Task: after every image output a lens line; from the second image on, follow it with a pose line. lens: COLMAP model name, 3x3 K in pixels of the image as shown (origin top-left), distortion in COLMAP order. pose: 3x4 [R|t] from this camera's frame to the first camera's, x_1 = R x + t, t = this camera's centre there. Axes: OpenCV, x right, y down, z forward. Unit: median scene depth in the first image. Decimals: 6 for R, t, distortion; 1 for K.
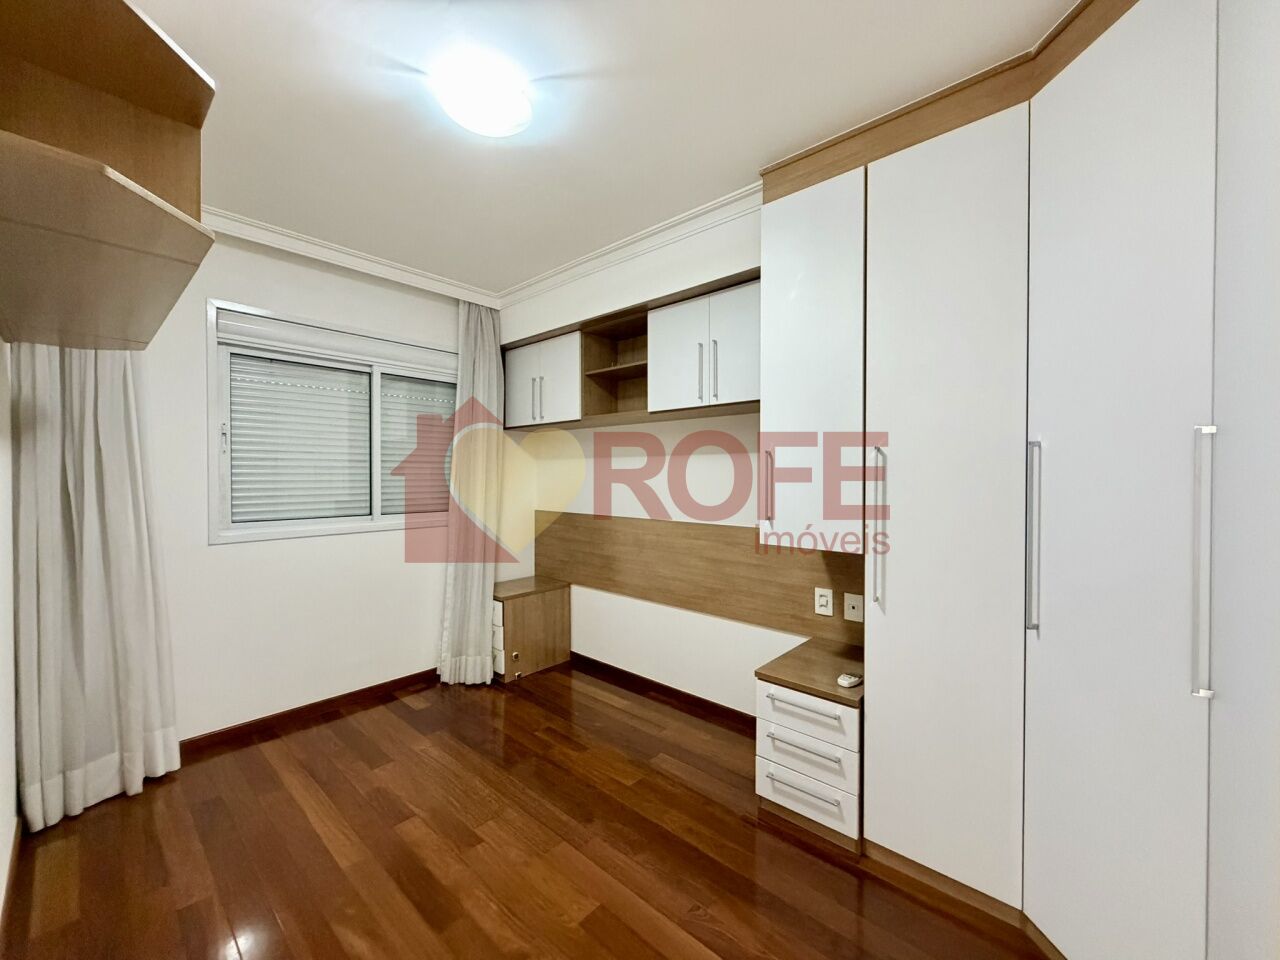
lens RADIAL K [[506.1, 0, 632.4], [0, 506.1, 481.3], [0, 0, 1]] dist [-0.002584, 0.000627]
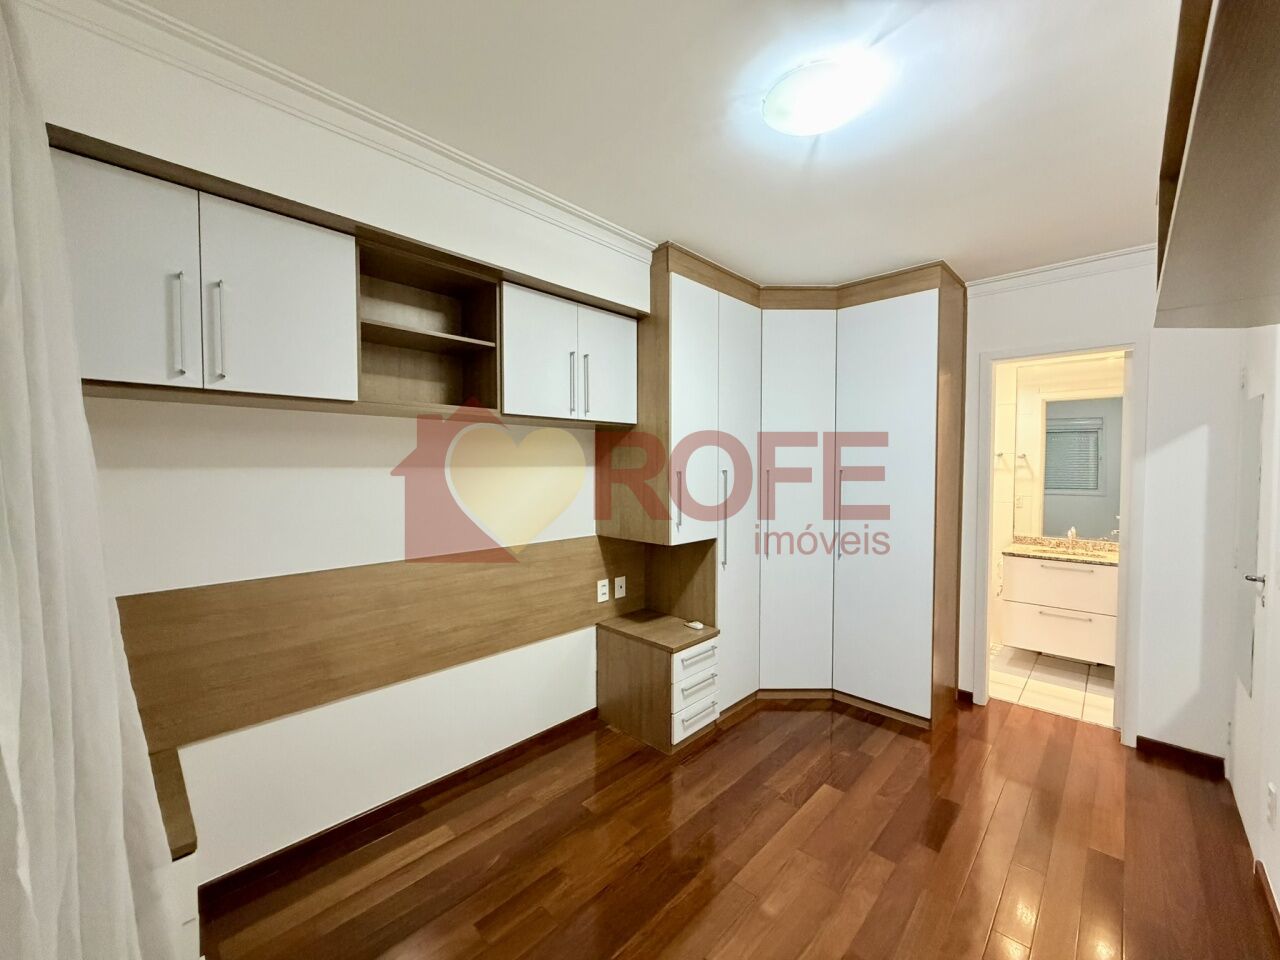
lens RADIAL K [[506.1, 0, 640.0], [0, 506.1, 481.7], [0, 0, 1]] dist [-0.002584, 0.000627]
pose [[0.032283, -0.030893, 0.999001, -0.803651], [0.014326, 0.999434, 0.030443, -0.058244], [-0.999376, 0.013329, 0.032708, 0.844308]]
